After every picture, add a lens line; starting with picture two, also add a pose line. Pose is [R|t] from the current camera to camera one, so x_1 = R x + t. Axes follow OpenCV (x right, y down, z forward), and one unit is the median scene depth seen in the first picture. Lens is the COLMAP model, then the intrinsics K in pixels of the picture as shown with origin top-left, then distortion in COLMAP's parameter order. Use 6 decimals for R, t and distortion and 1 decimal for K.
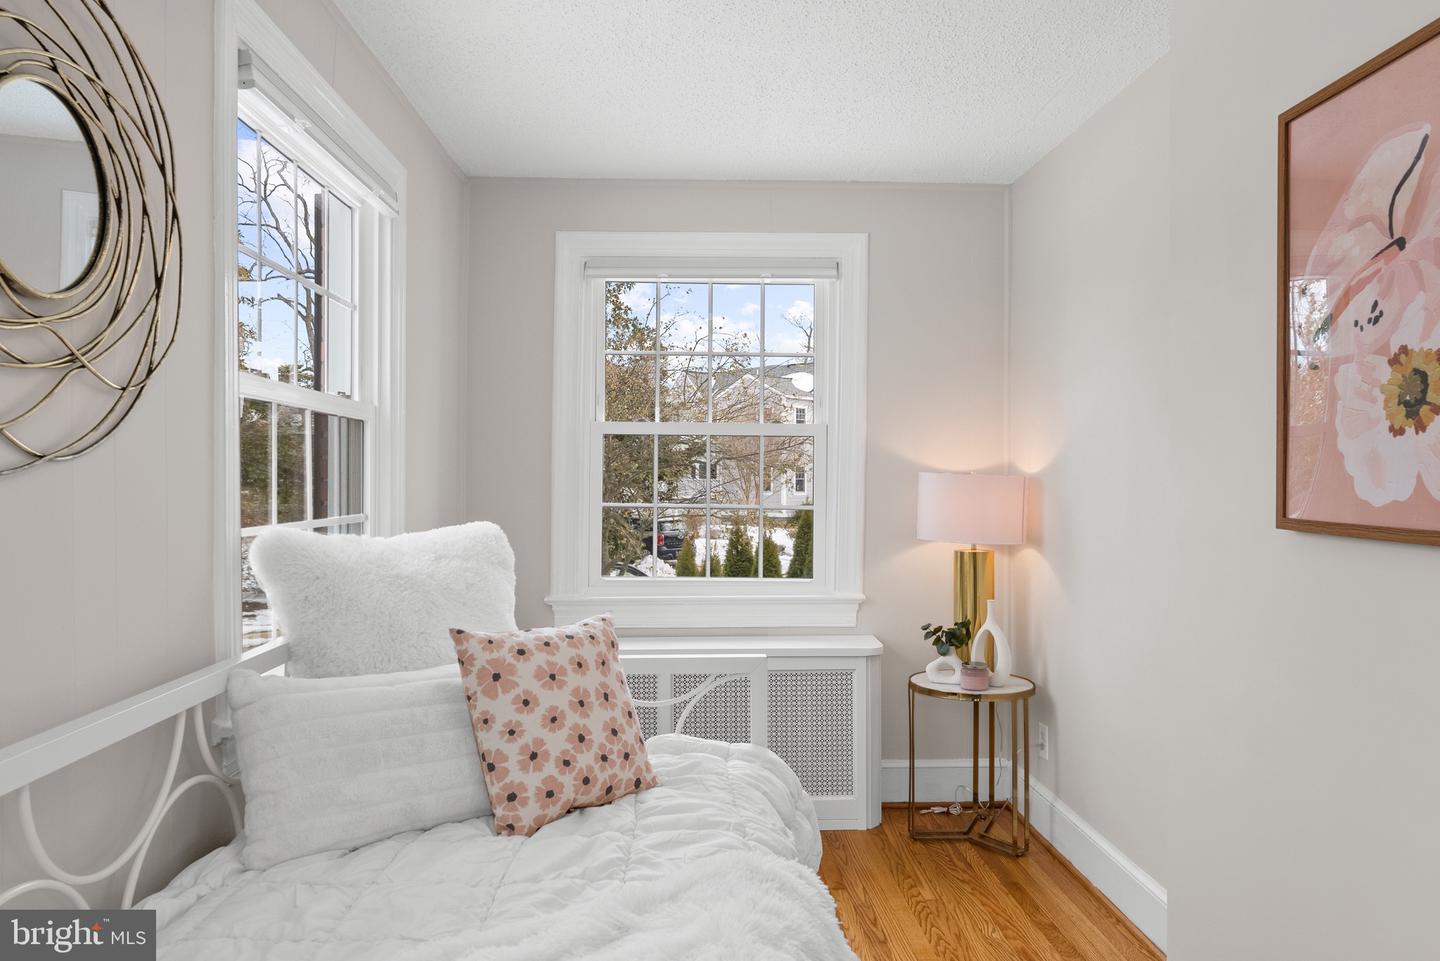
lens RADIAL K [[982.0, 0, 720.0], [0, 982.0, 480.5], [0, 0, 1]] dist [-0.004102, 0.000757]
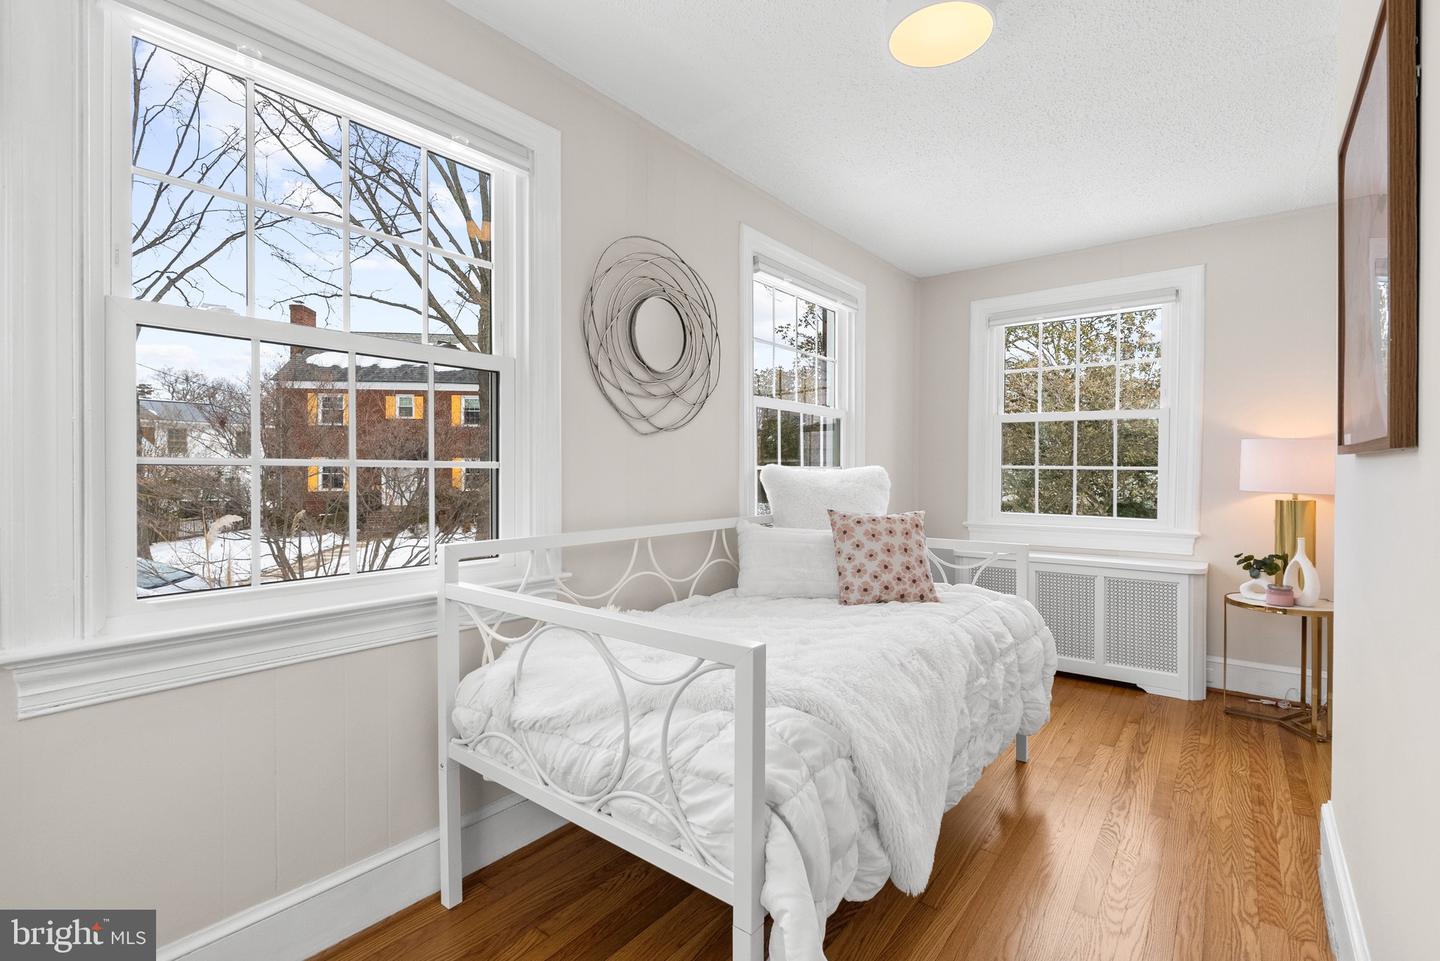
lens RADIAL K [[647.4, 0, 720.0], [0, 647.4, 480.5], [0, 0, 1]] dist [-0.004606, -0.000487]
pose [[0.760241, 0.009941, -0.649565, 0.292599], [-0.001238, 0.999903, 0.013853, 0.044192], [0.649640, -0.009727, 0.760180, -0.140726]]
